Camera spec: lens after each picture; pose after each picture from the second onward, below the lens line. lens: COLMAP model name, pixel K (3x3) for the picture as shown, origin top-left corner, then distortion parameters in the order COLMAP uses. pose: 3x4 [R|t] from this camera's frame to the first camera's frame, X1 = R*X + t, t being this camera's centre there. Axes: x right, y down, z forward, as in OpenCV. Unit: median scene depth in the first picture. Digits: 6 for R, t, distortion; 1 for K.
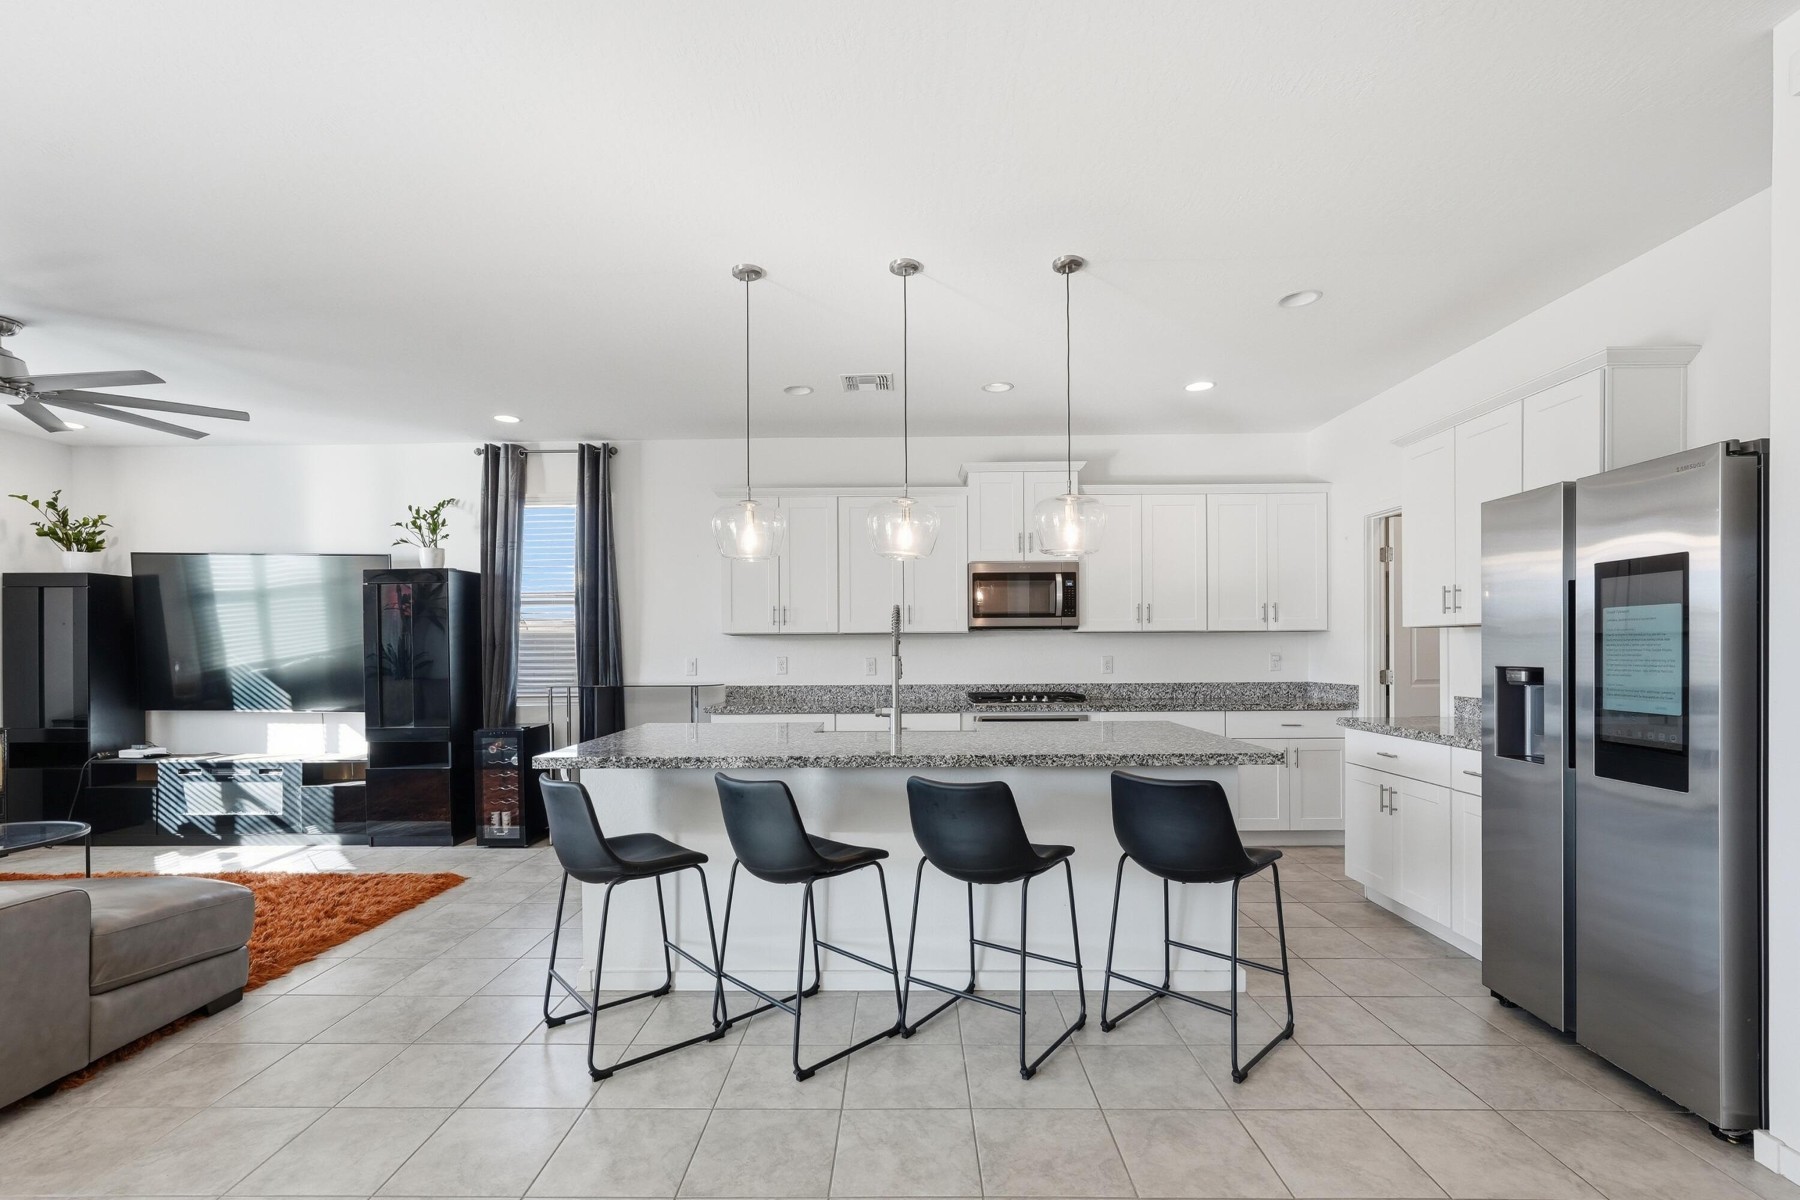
lens RADIAL K [[798.5, 0, 894.8], [0, 798.5, 650.6], [0, 0, 1]] dist [-0.009133, 0.005554]
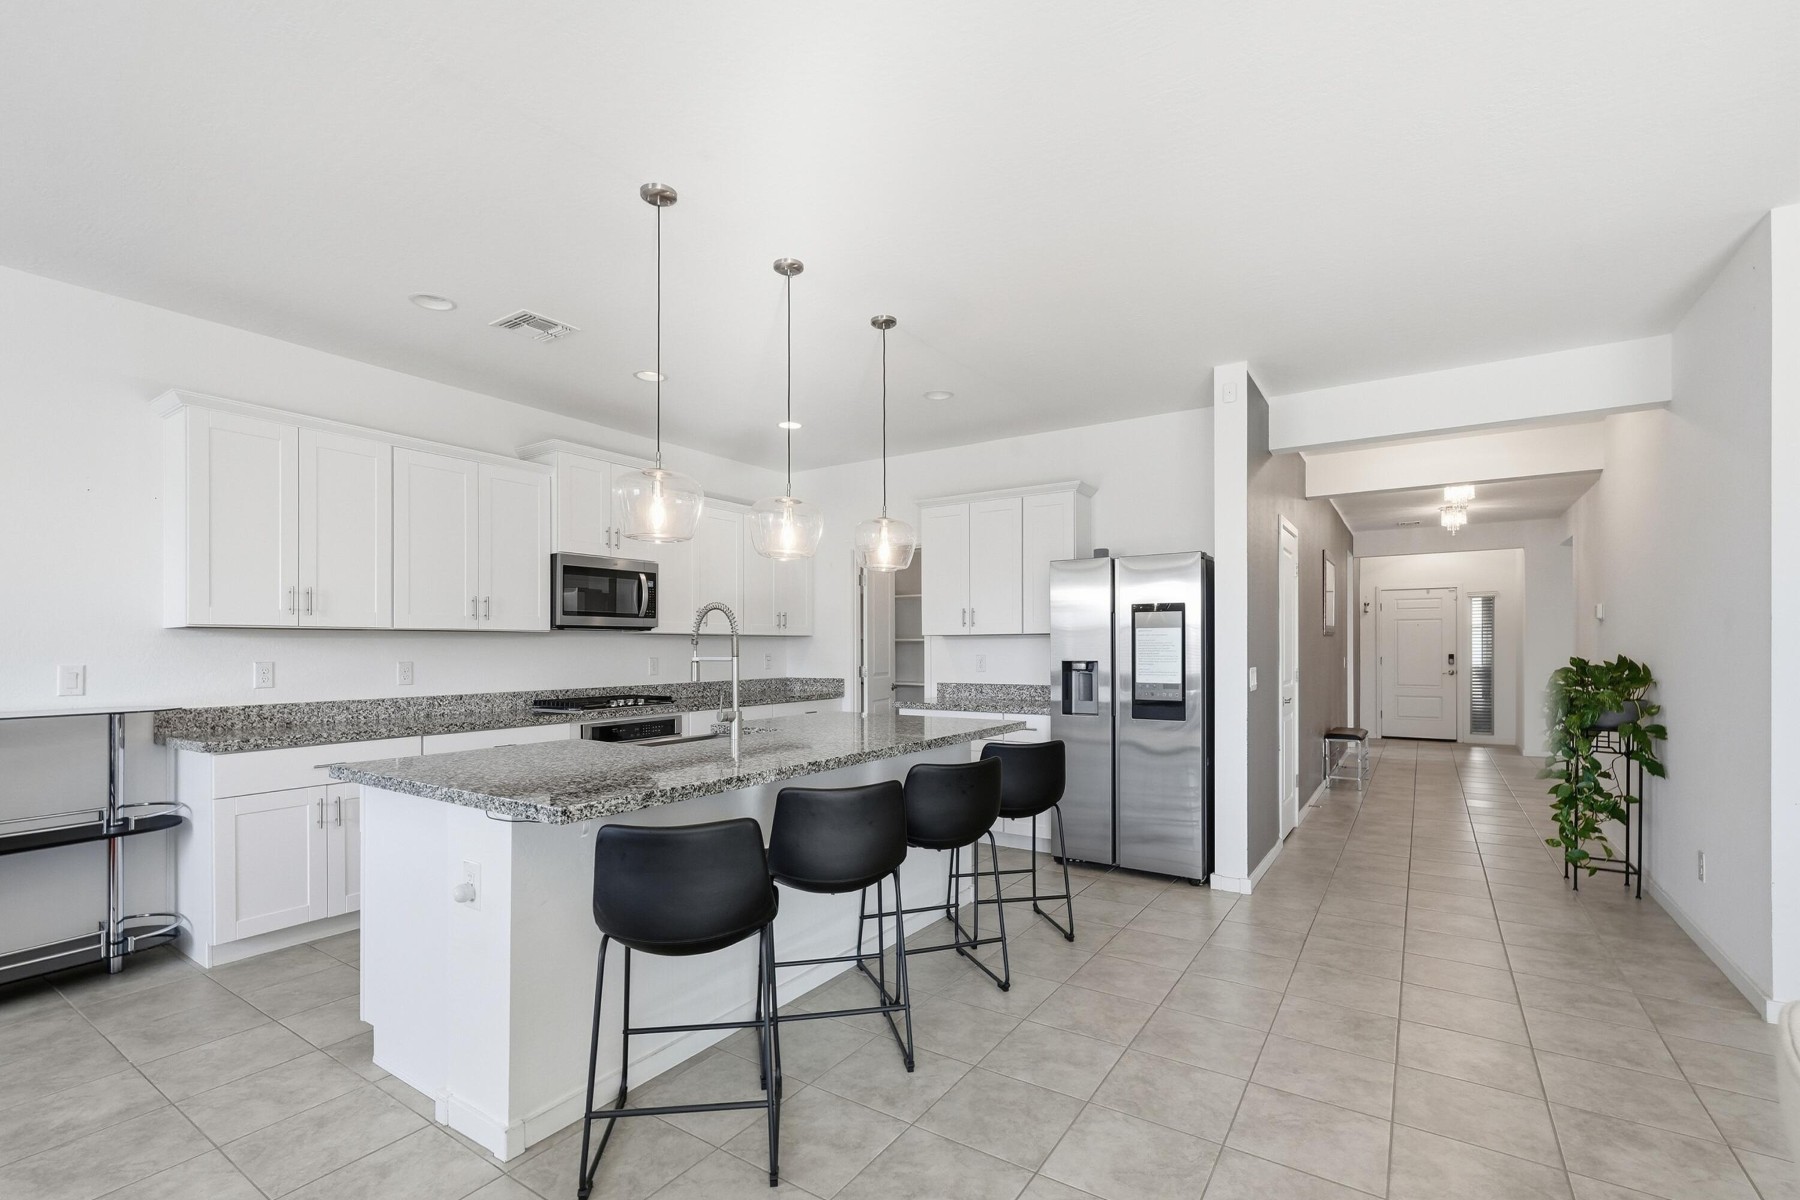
lens RADIAL K [[798.5, 0, 894.8], [0, 798.5, 650.6], [0, 0, 1]] dist [-0.009133, 0.005554]
pose [[0.539807, 0.001976, 0.841787, -0.450217], [0.001426, 0.999994, -0.003262, 0.001785], [-0.841788, 0.002961, 0.539801, 0.210580]]
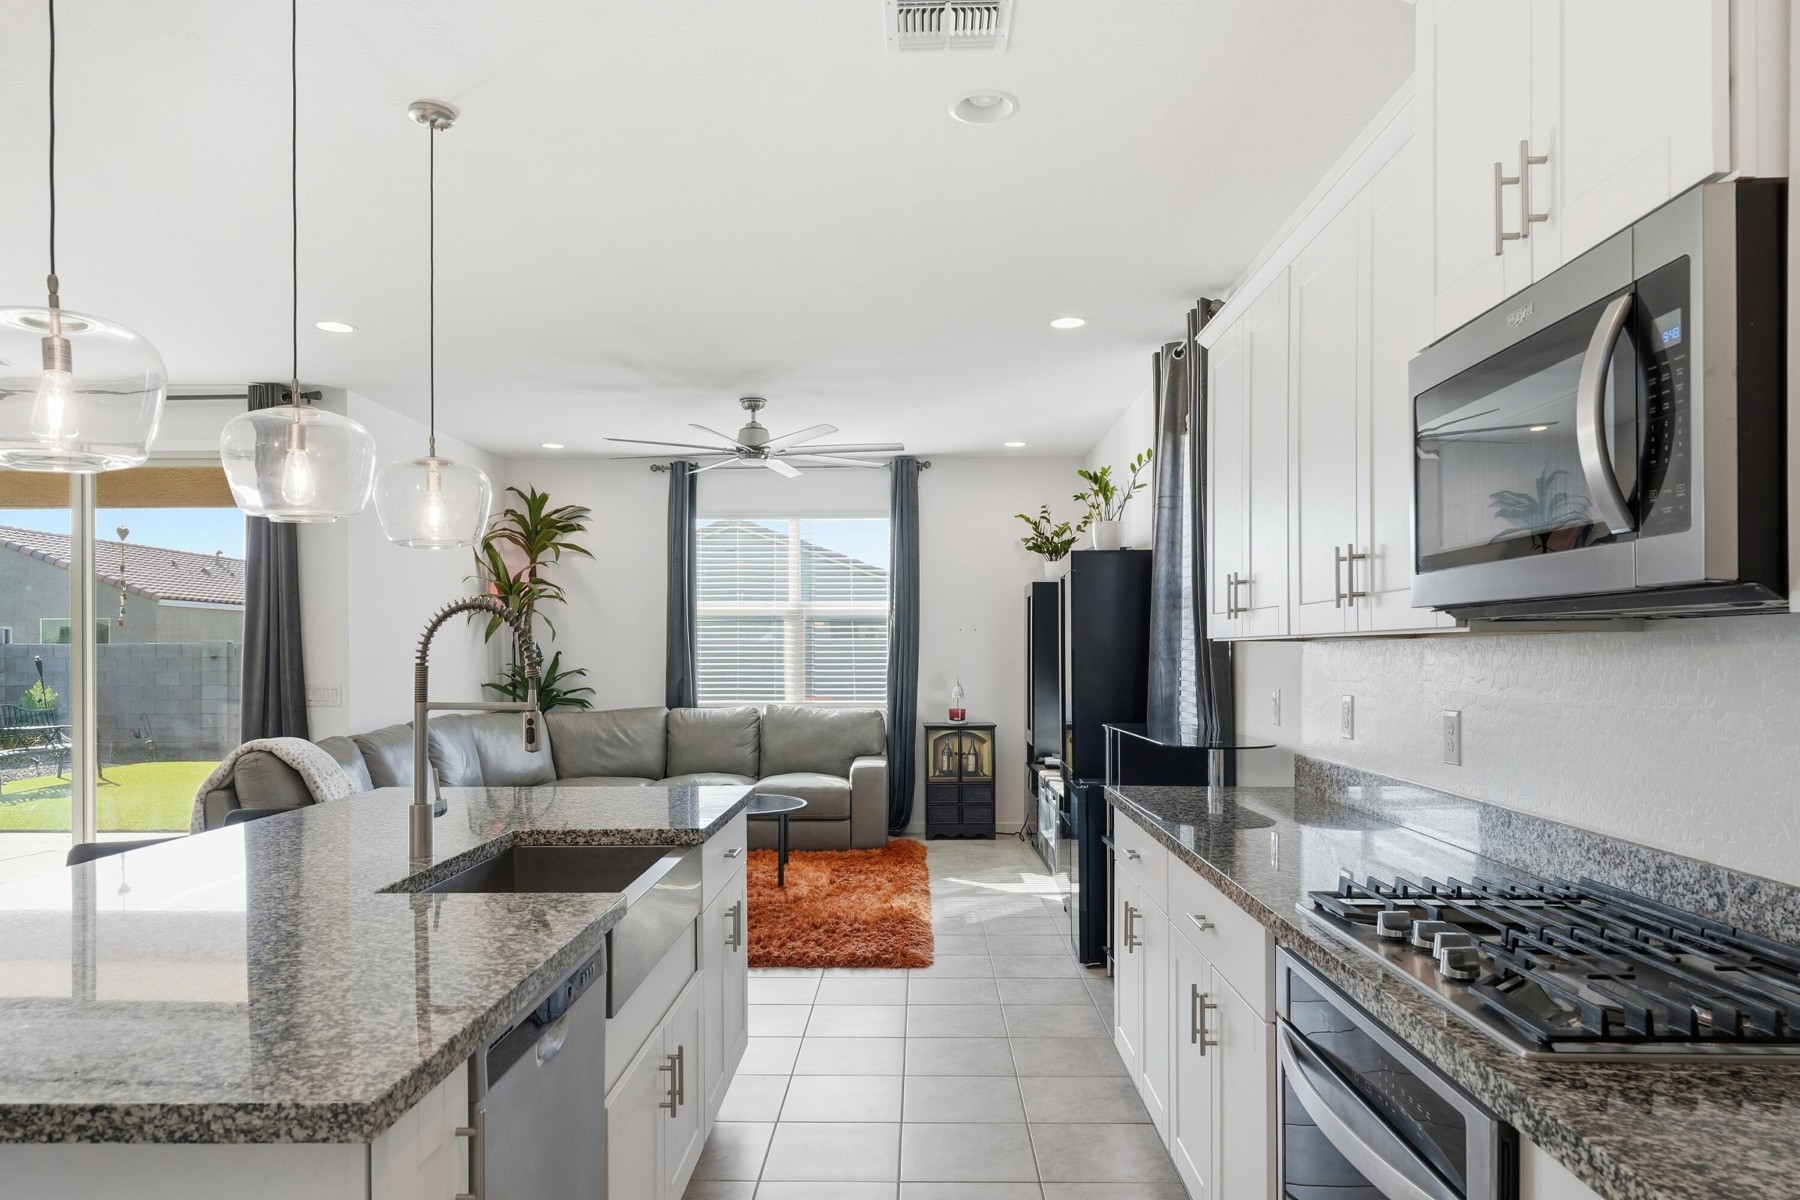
lens RADIAL K [[1130.0, 0, 899.0], [0, 1130.0, 642.2], [0, 0, 1]] dist [-0.007305, -0.001374]
pose [[0.002484, -0.000360, -0.999997, 0.461452], [-0.001580, 0.999999, -0.000364, -0.019182], [0.999996, 0.001581, 0.002483, 0.837989]]
